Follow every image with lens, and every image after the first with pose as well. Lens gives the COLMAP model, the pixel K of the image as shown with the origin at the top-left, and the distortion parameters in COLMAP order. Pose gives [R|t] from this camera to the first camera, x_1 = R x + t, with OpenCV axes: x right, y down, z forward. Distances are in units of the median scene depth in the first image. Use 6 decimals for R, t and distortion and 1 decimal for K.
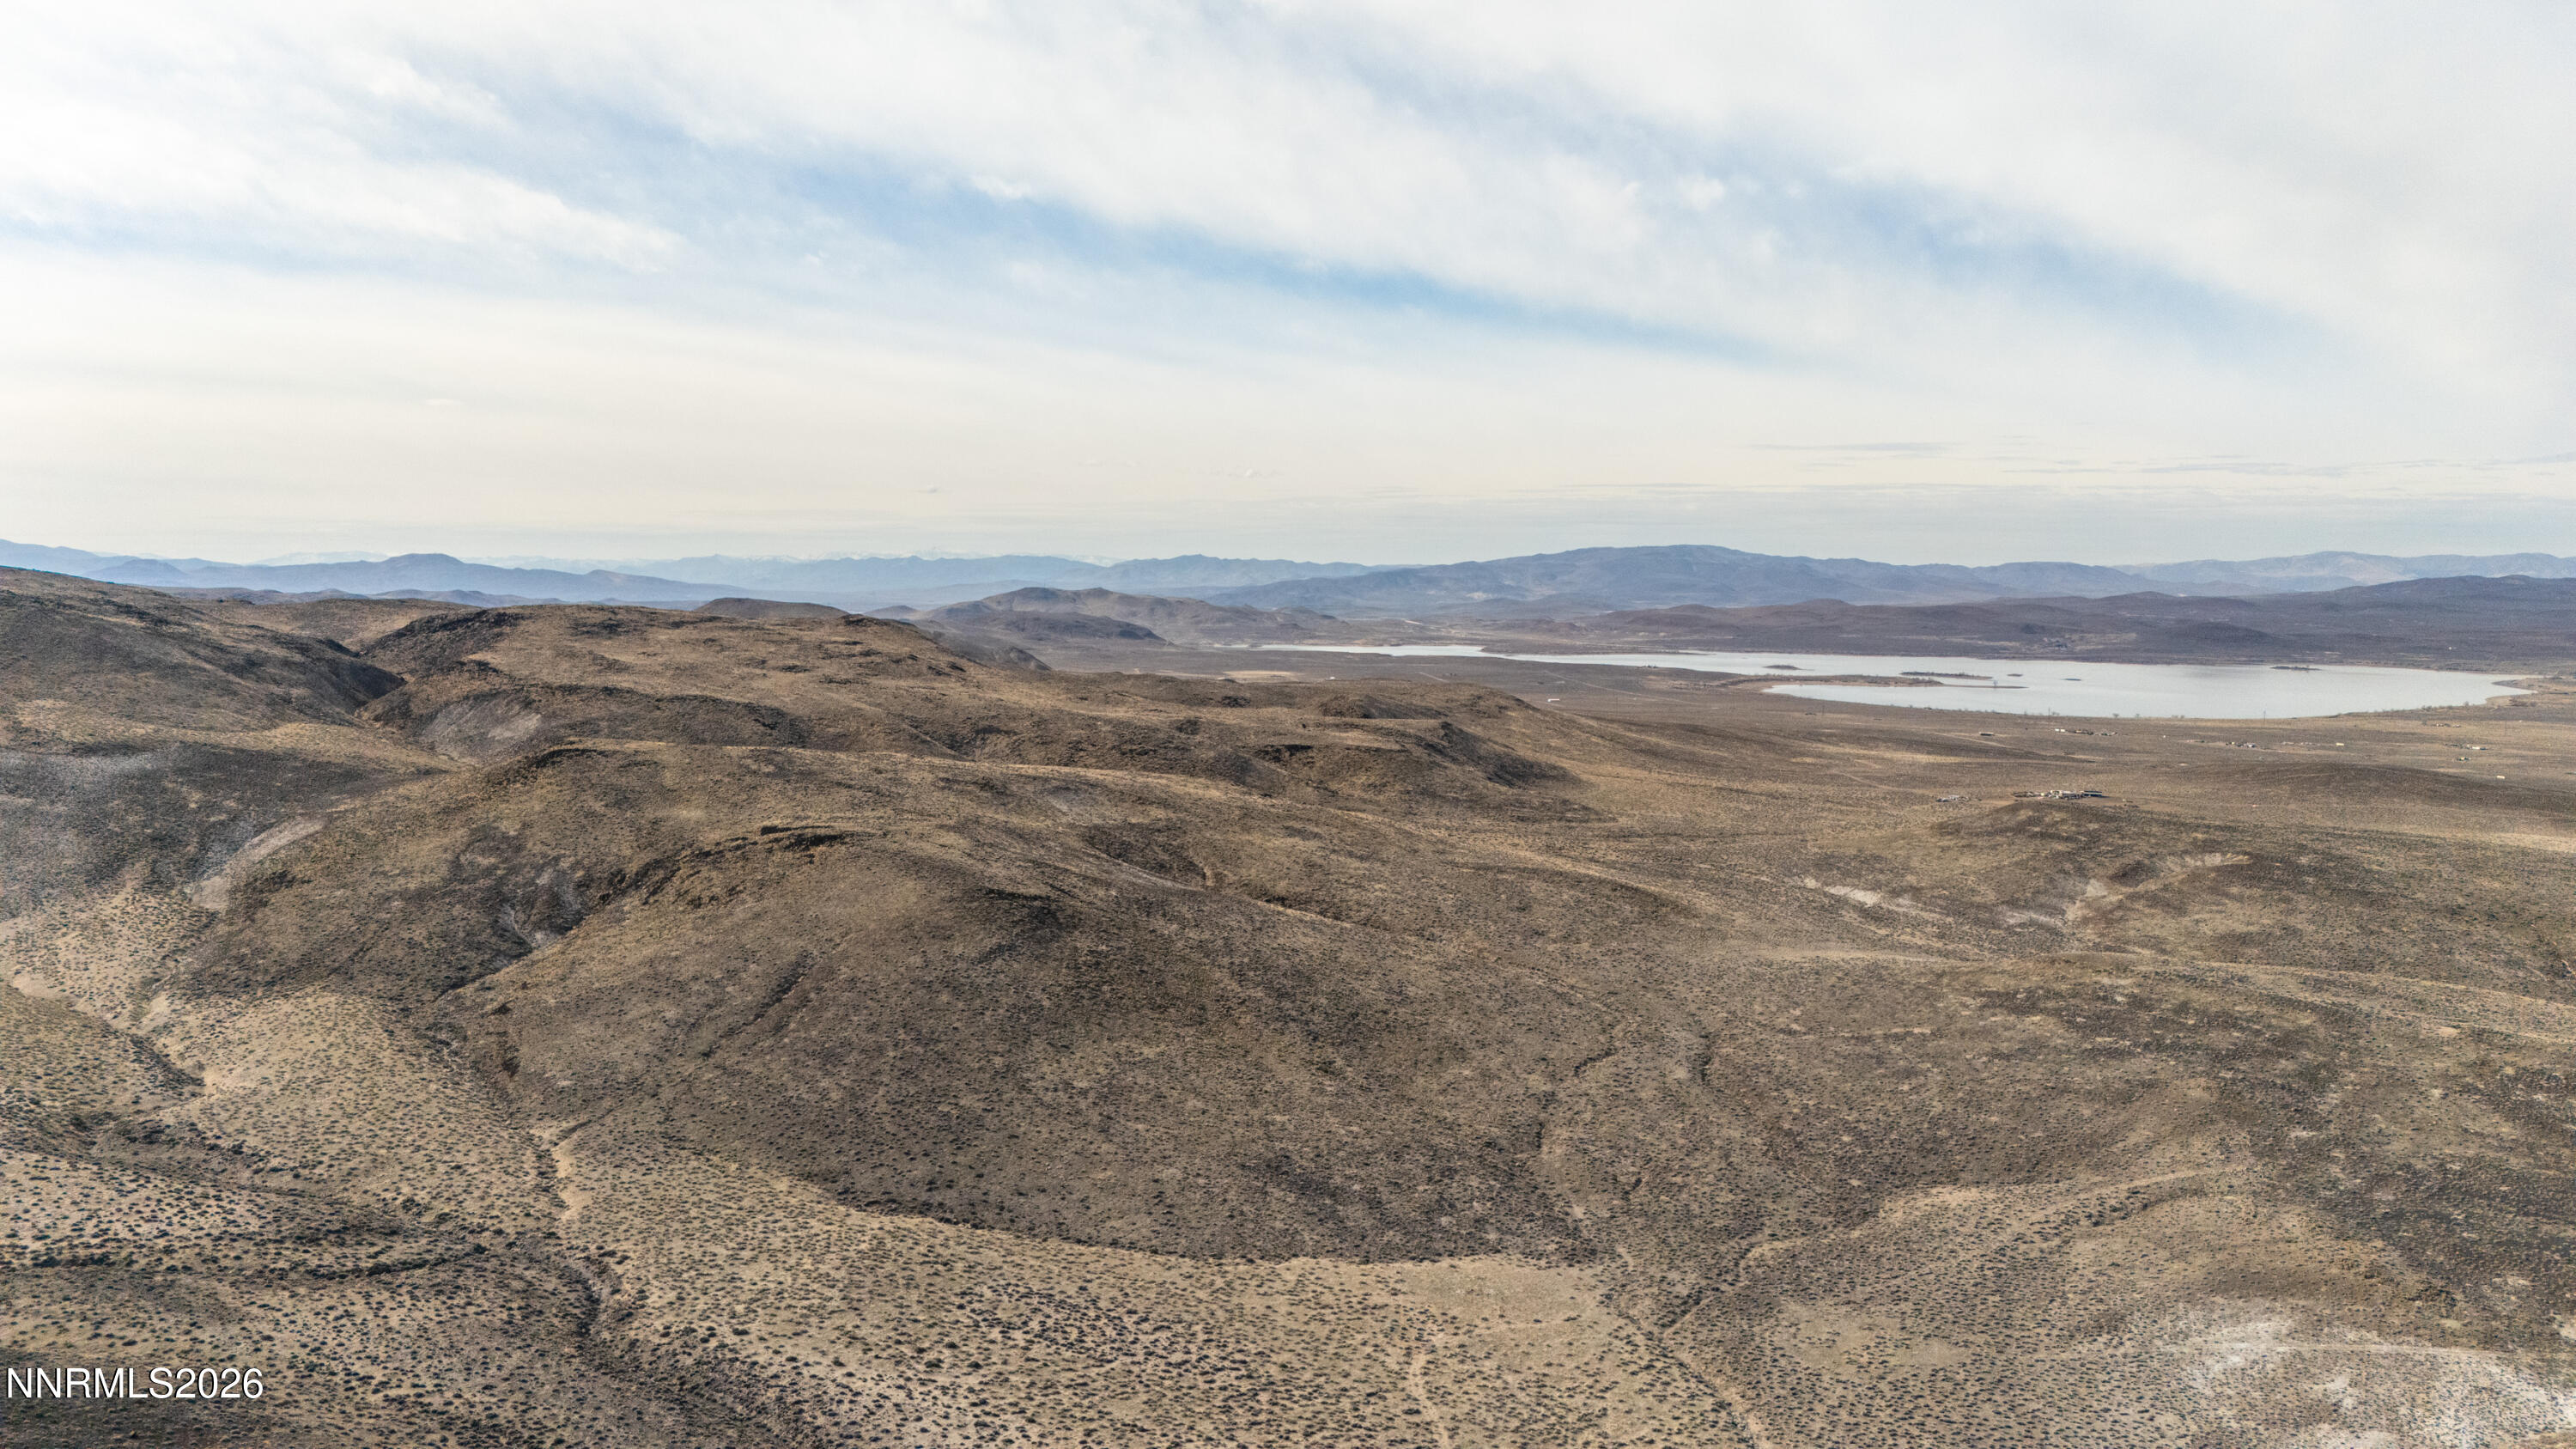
lens RADIAL K [[1872.8, 0, 1283.8], [0, 1872.8, 704.8], [0, 0, 1]] dist [0.085035, -0.066172]
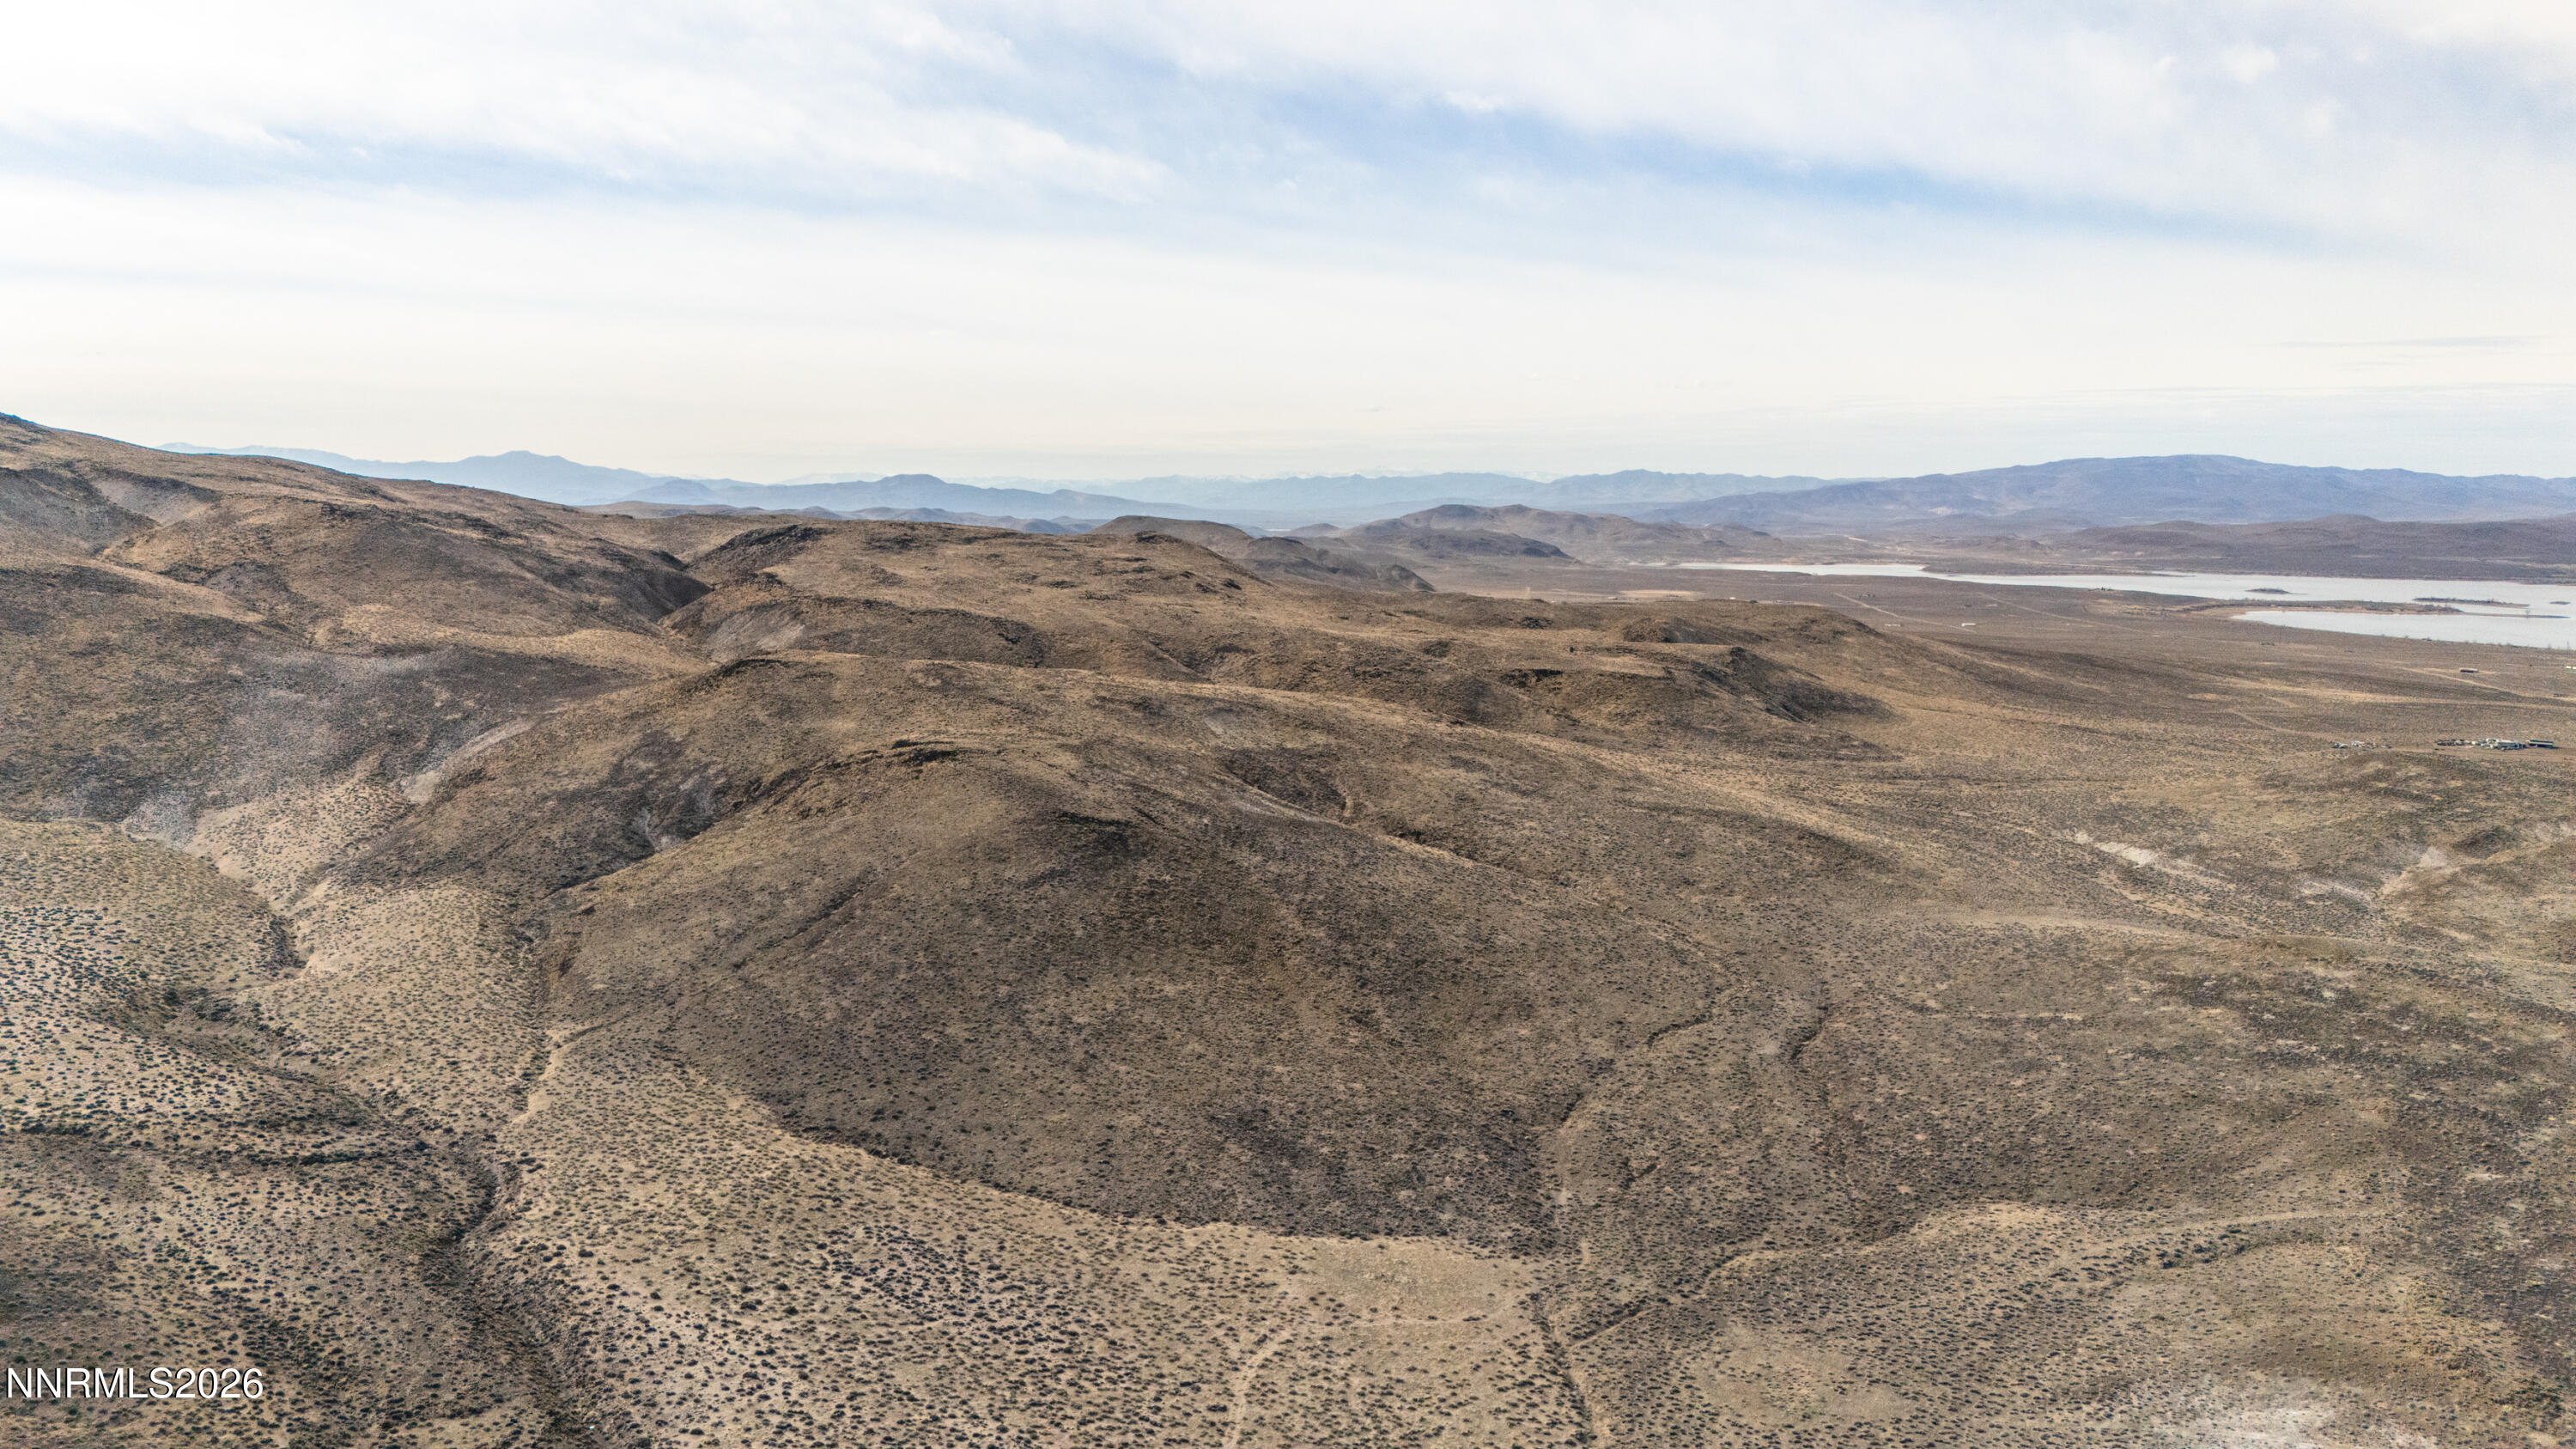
lens RADIAL K [[1872.8, 0, 1293.7], [0, 1872.8, 724.7], [0, 0, 1]] dist [0.085035, -0.066172]
pose [[0.972572, 0.026667, -0.231069, 0.157441], [-0.014132, 0.998346, 0.055736, -0.002601], [0.232173, -0.050942, 0.971340, 0.074463]]
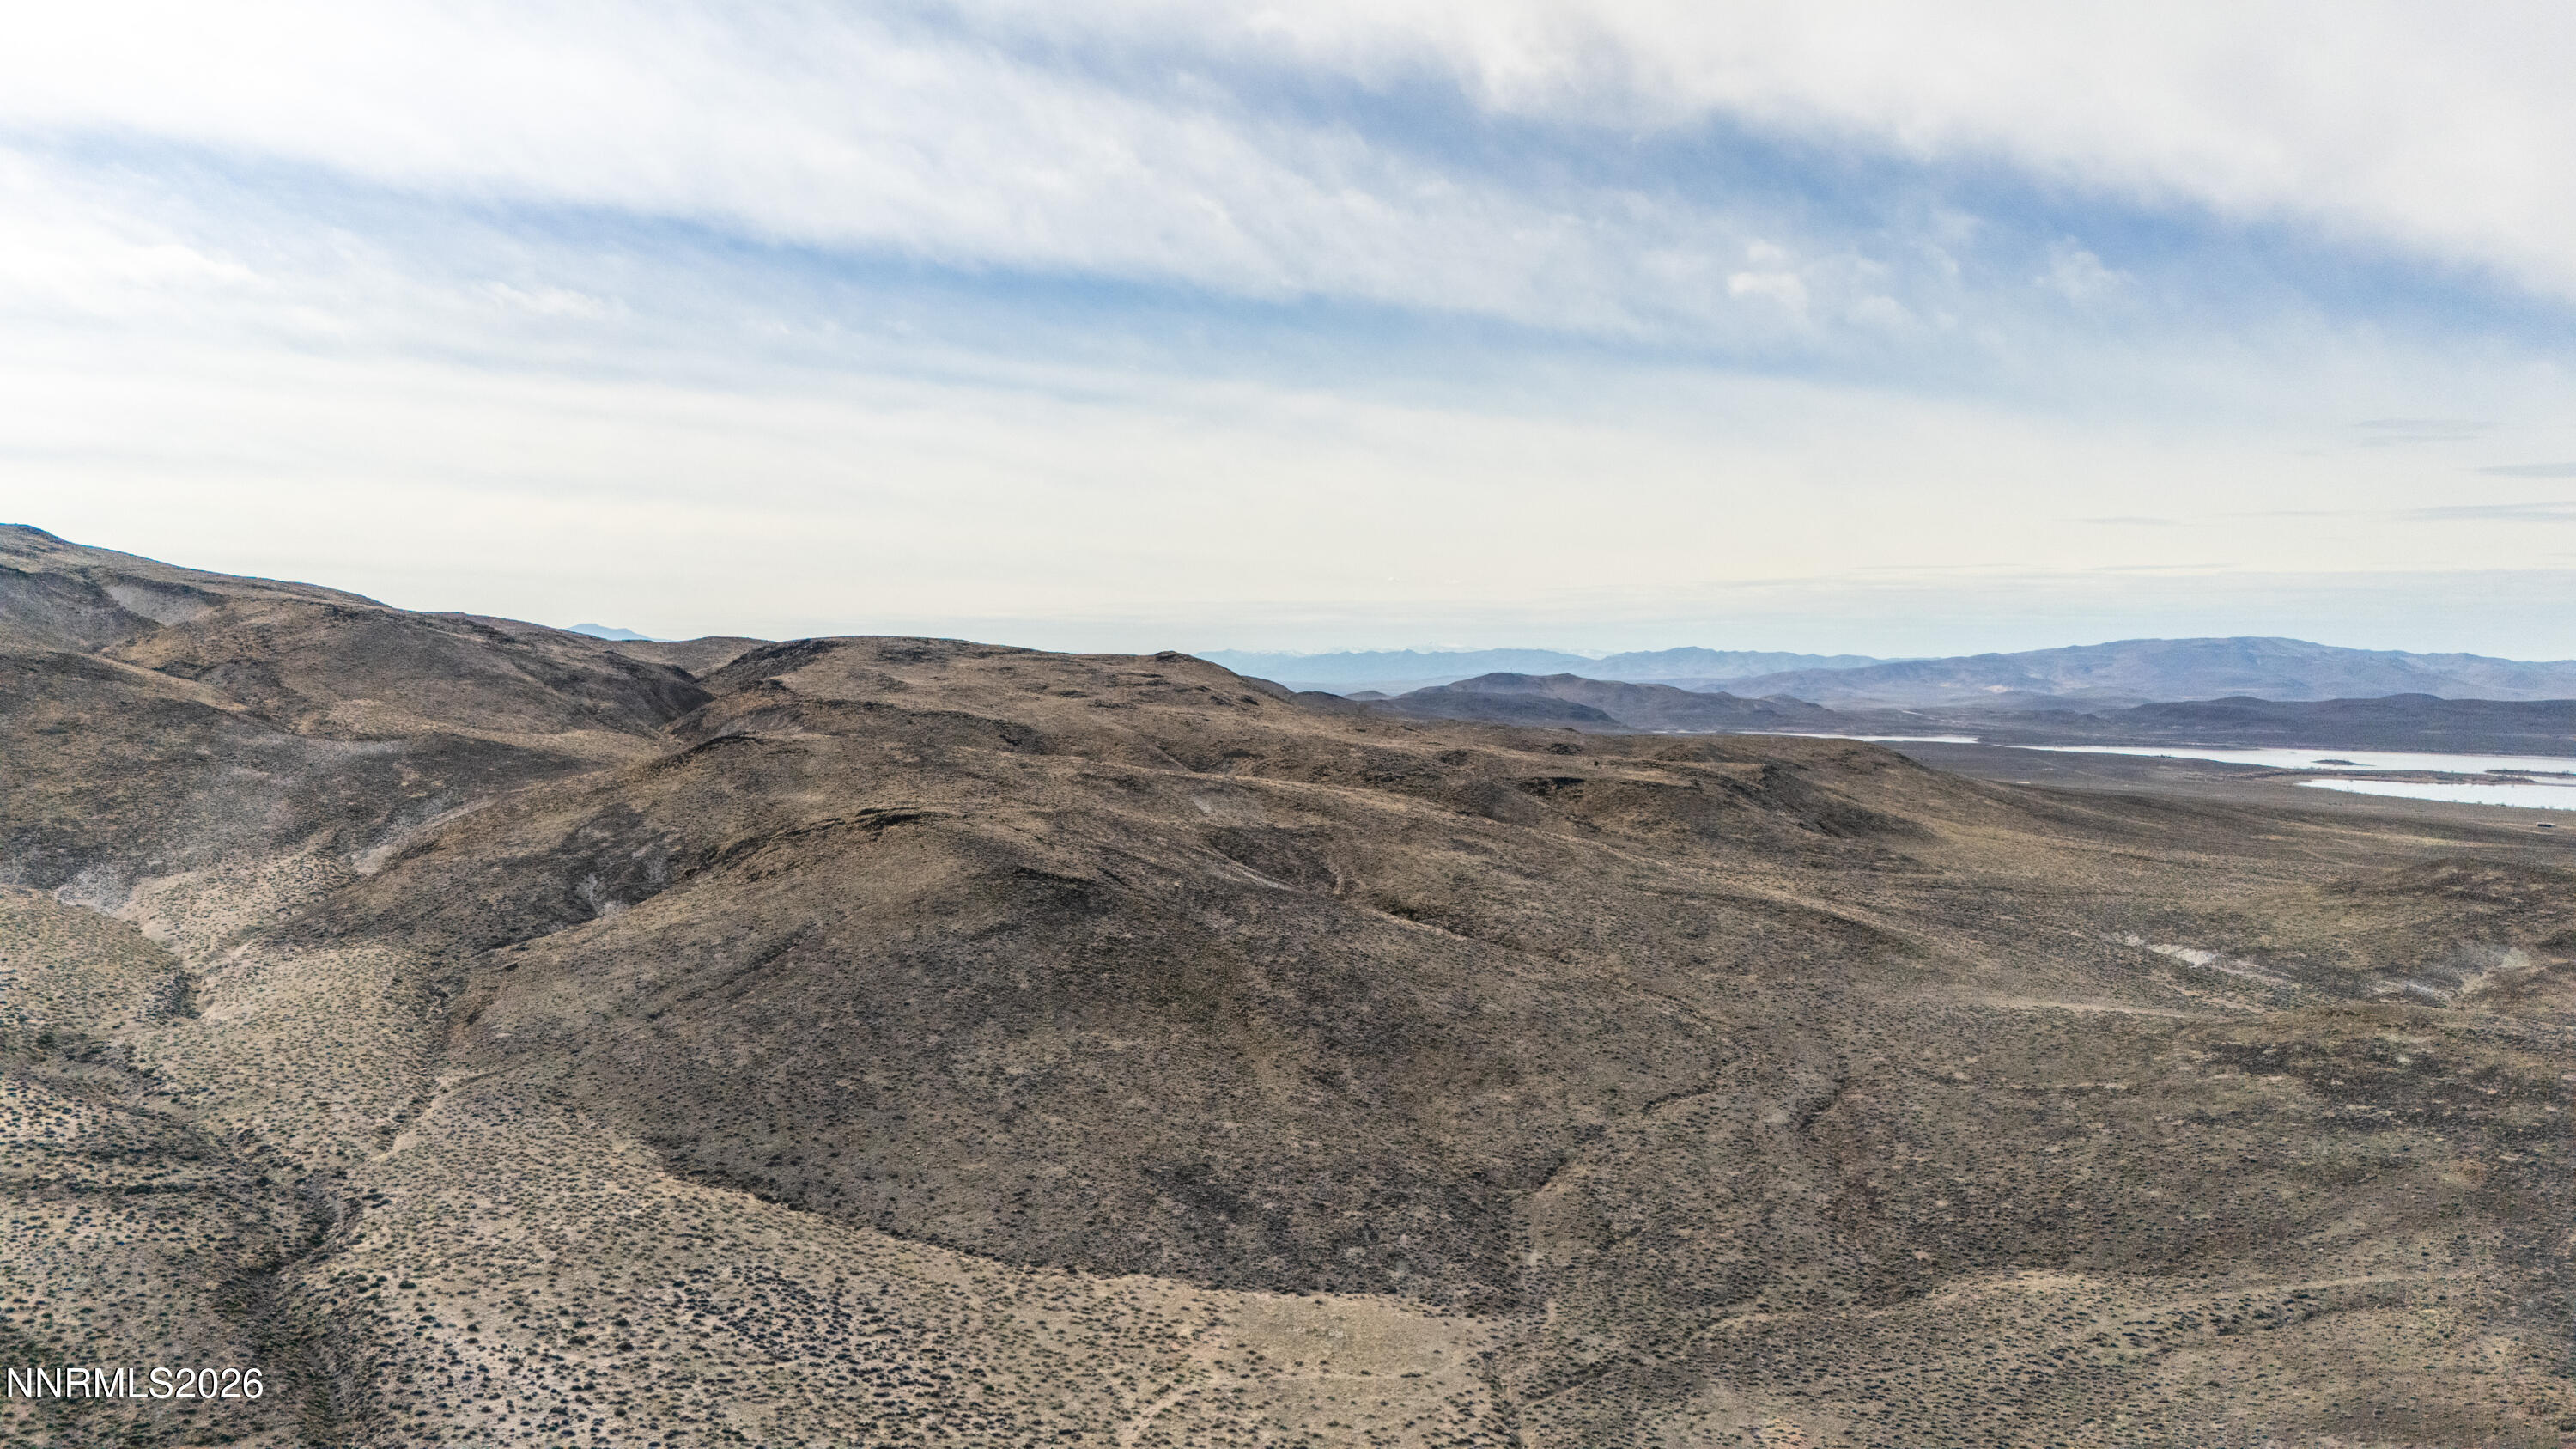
lens RADIAL K [[1872.8, 0, 1295.4], [0, 1872.8, 714.7], [0, 0, 1]] dist [0.085035, -0.066172]
pose [[0.965599, 0.011447, -0.259784, 0.178178], [-0.023632, 0.998759, -0.043829, 0.052382], [0.258960, 0.048461, 0.964672, 0.132801]]
